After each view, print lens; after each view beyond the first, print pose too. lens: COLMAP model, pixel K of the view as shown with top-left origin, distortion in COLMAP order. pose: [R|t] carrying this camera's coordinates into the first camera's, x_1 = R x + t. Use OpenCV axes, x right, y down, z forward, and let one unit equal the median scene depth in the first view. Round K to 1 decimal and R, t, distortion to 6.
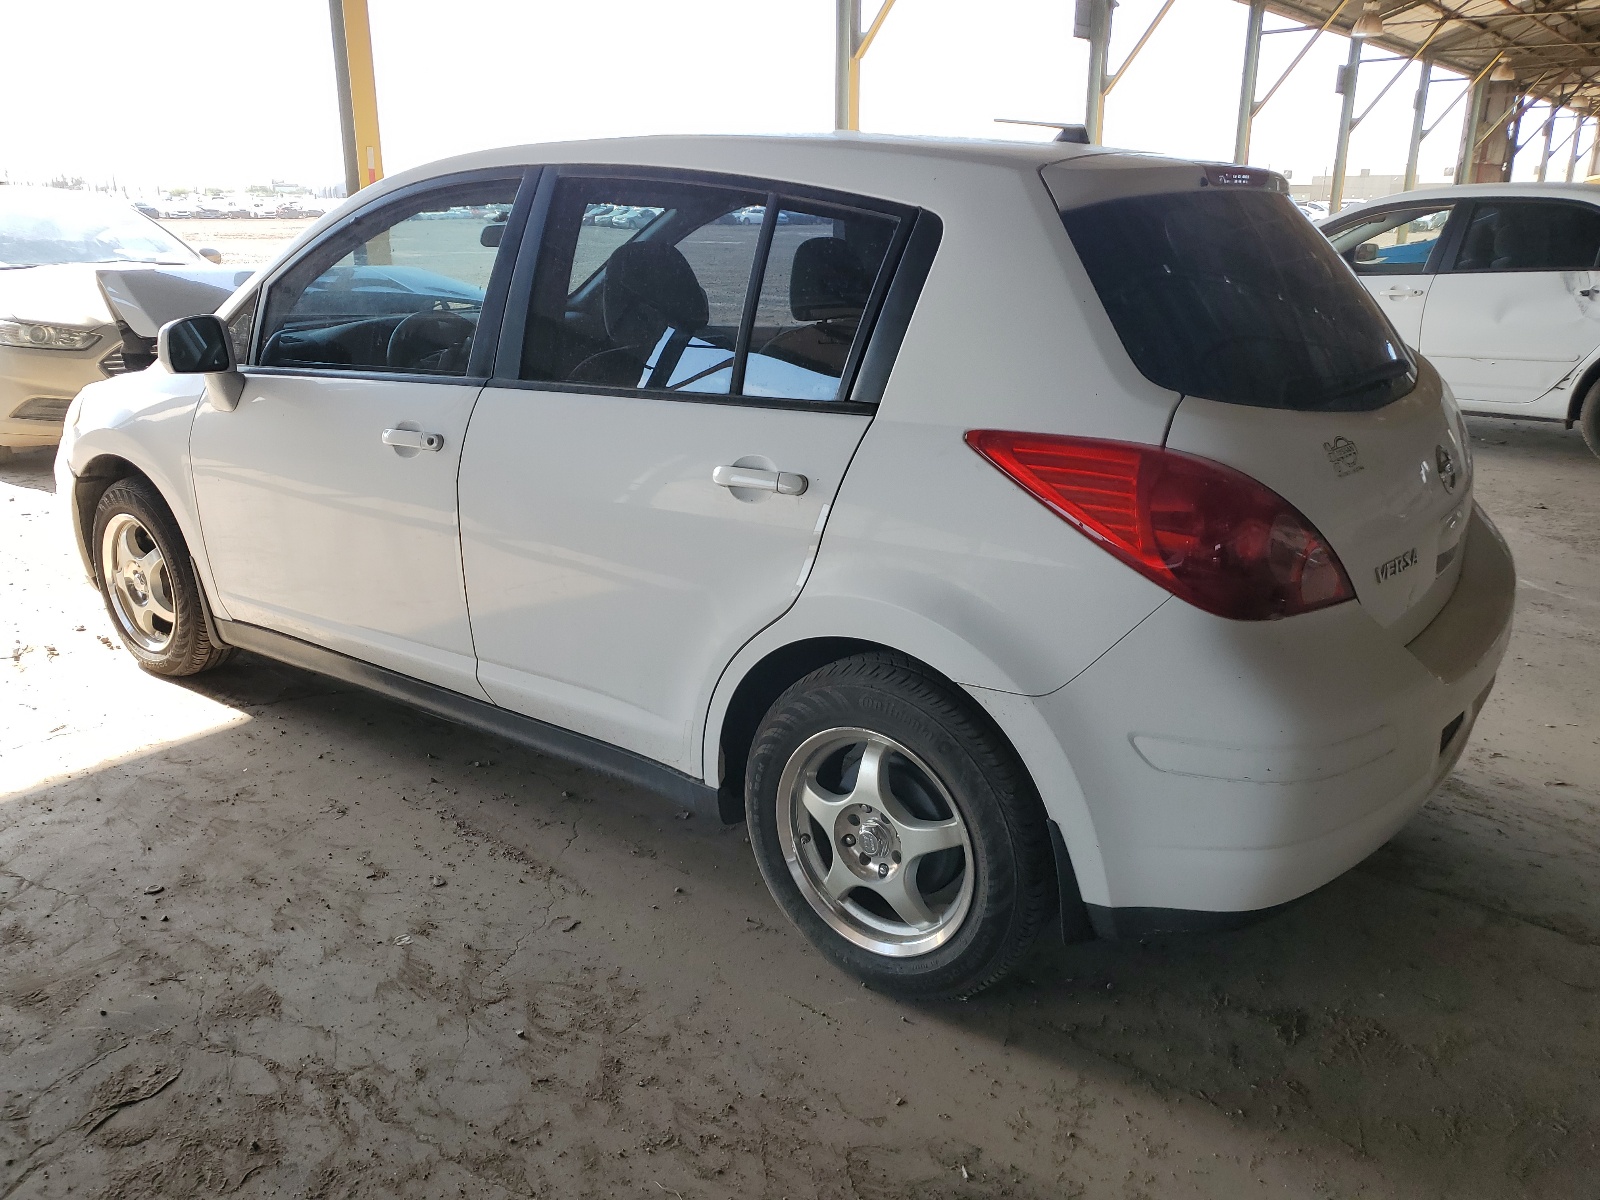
lens RADIAL K [[1237.9, 0, 798.9], [0, 1237.9, 602.5], [0, 0, 1]] dist [0.008110, 0.003671]
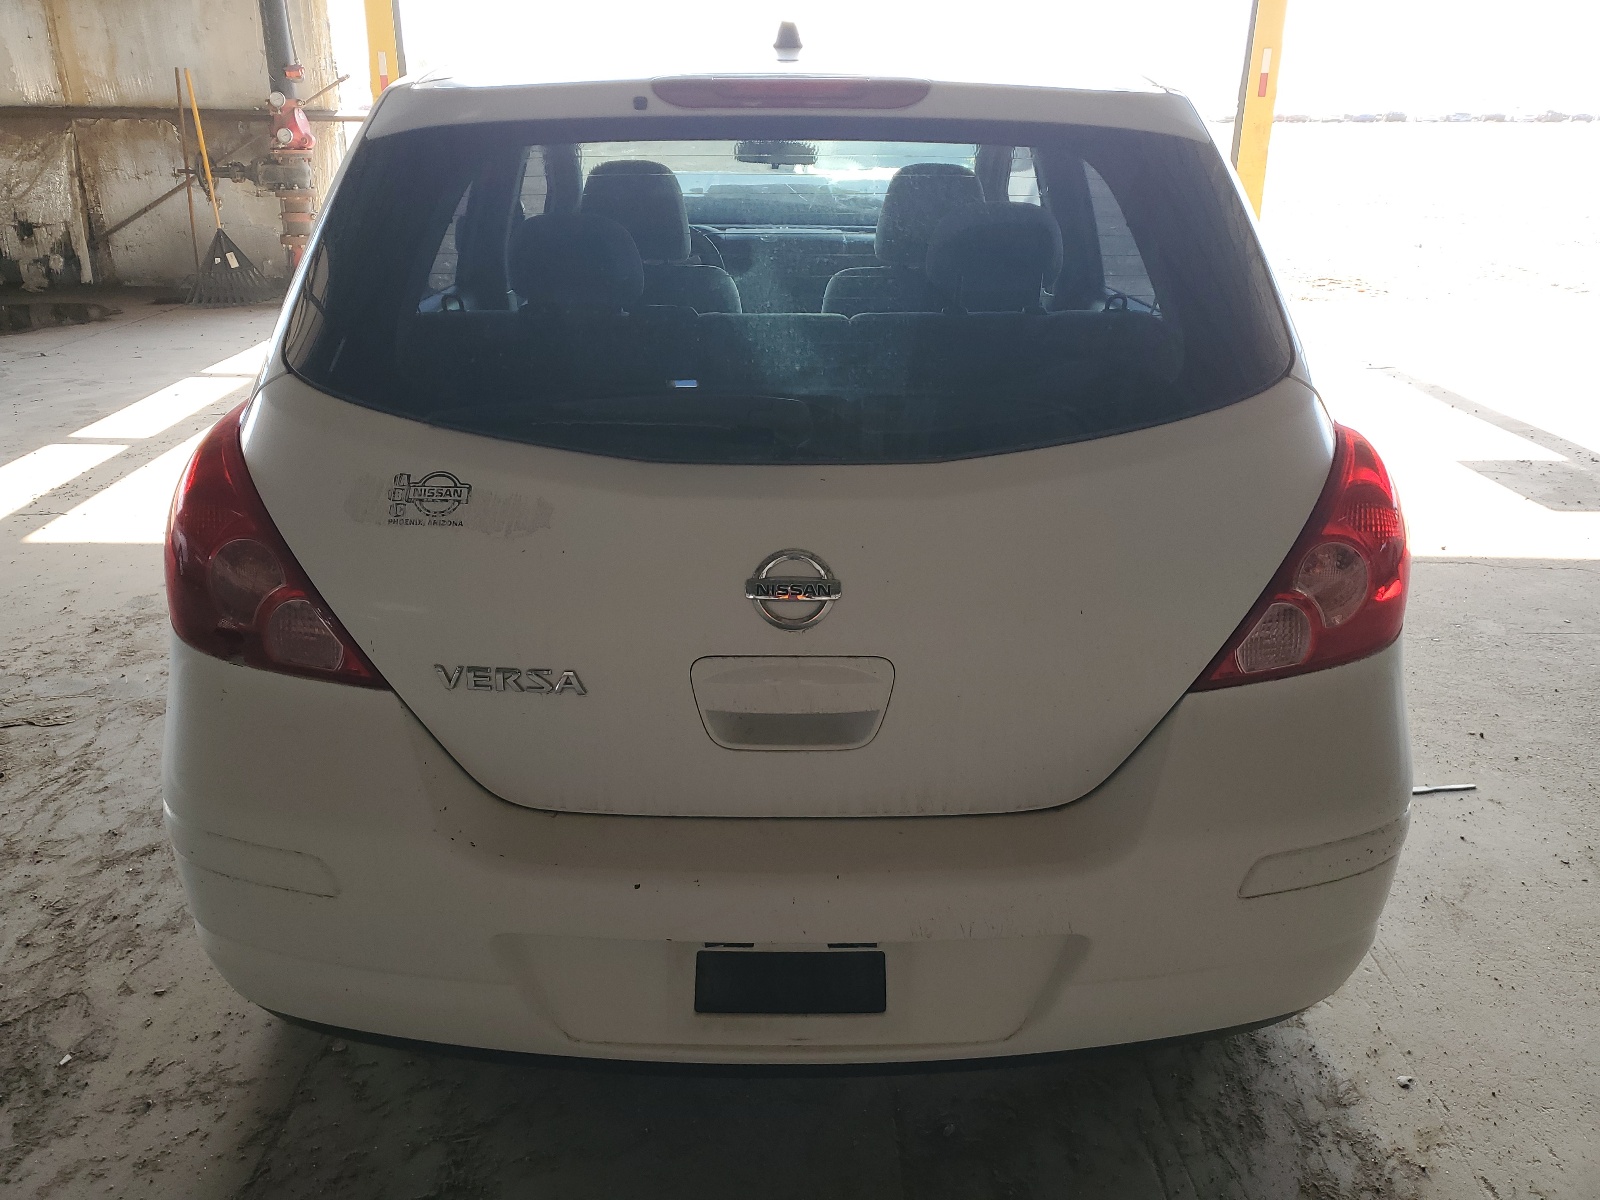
lens RADIAL K [[1237.9, 0, 798.0], [0, 1237.9, 596.0], [0, 0, 1]] dist [0.008110, 0.003671]
pose [[0.613983, 0.290427, -0.733946, 1.113520], [-0.238590, 0.954637, 0.178164, -0.243474], [0.752396, 0.065722, 0.655424, 0.702422]]
